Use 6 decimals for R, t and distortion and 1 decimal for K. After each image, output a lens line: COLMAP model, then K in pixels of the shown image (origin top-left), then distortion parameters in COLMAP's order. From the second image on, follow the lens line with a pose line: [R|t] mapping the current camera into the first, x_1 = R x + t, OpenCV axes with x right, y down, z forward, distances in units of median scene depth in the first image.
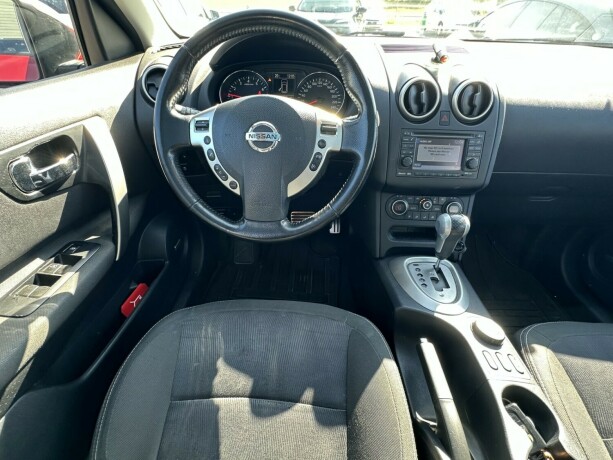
lens RADIAL K [[293.0, 0, 306.5], [0, 293.0, 230.0], [0, 0, 1]] dist [-0.000783, -0.000136]
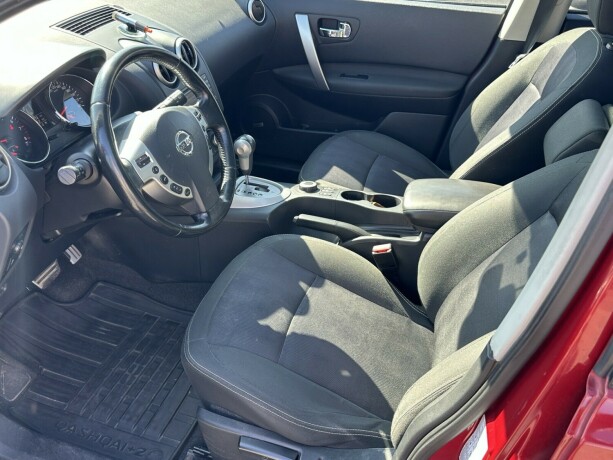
lens RADIAL K [[537.0, 0, 306.5], [0, 537.0, 230.0], [0, 0, 1]] dist [0.179049, -0.392665]
pose [[0.284910, -0.575342, 0.766687, -1.794940], [0.527856, 0.761807, 0.375523, -0.581848], [-0.800121, 0.297710, 0.520744, -0.403797]]
